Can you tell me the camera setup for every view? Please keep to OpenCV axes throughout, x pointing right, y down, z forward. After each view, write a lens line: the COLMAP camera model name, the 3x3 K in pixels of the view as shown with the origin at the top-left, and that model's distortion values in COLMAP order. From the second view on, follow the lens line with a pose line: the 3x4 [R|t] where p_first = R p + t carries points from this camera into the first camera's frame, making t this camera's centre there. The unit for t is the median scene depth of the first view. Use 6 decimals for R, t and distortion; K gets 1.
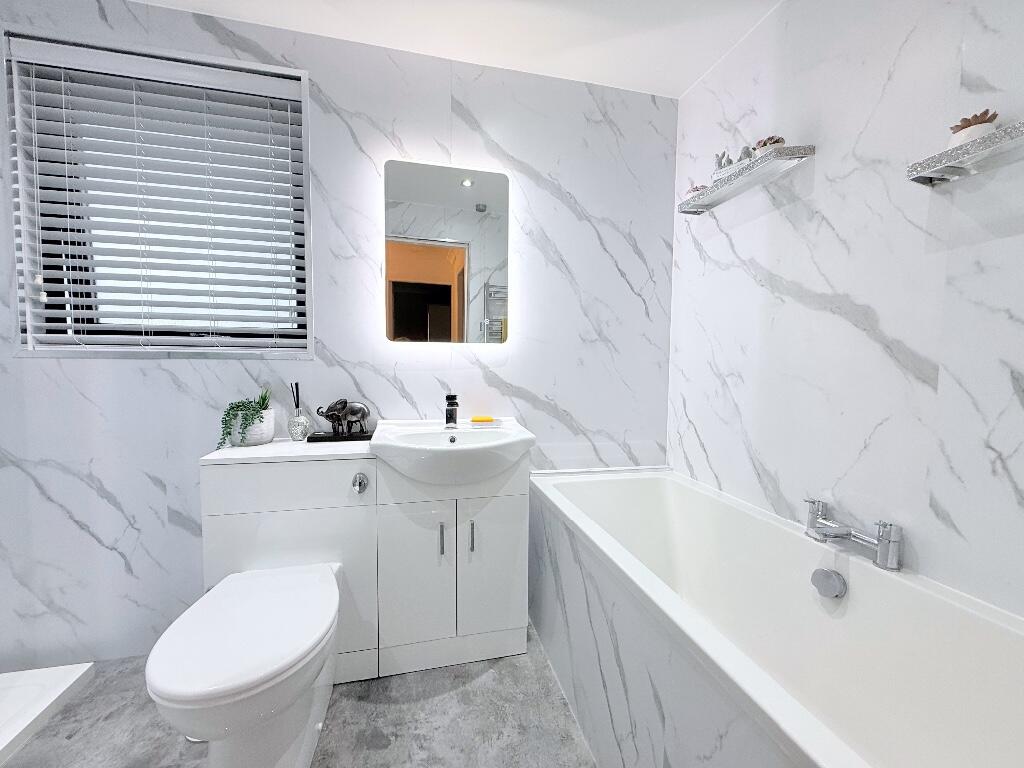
lens RADIAL K [[409.1, 0, 515.1], [0, 409.1, 384.8], [0, 0, 1]] dist [-0.000870, -0.000050]
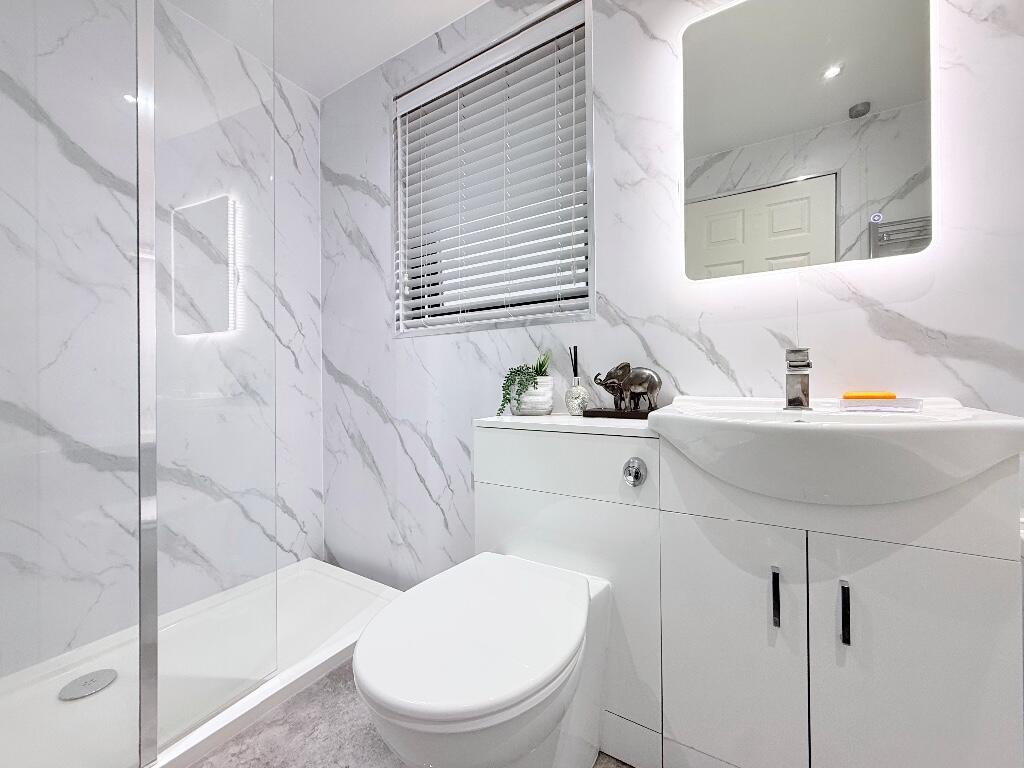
lens RADIAL K [[409.1, 0, 509.8], [0, 409.1, 385.6], [0, 0, 1]] dist [-0.000870, -0.000050]
pose [[0.700205, -0.013823, -0.713808, -0.029763], [-0.020548, 0.999008, -0.039503, 0.111574], [0.713646, 0.042327, 0.699226, 0.320146]]
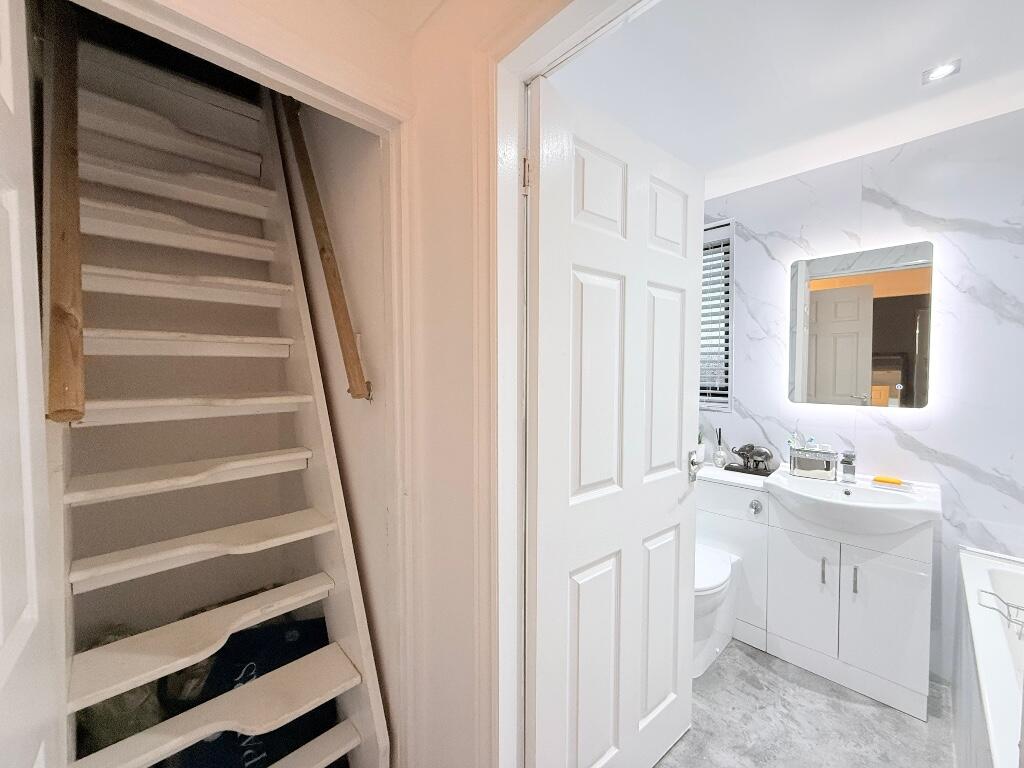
lens RADIAL K [[409.1, 0, 512.6], [0, 409.1, 381.7], [0, 0, 1]] dist [-0.000870, -0.000050]
pose [[0.511211, 0.020866, -0.859202, 0.360791], [-0.036236, 0.999340, 0.002710, -0.151677], [0.858691, 0.029749, 0.511630, -0.422880]]
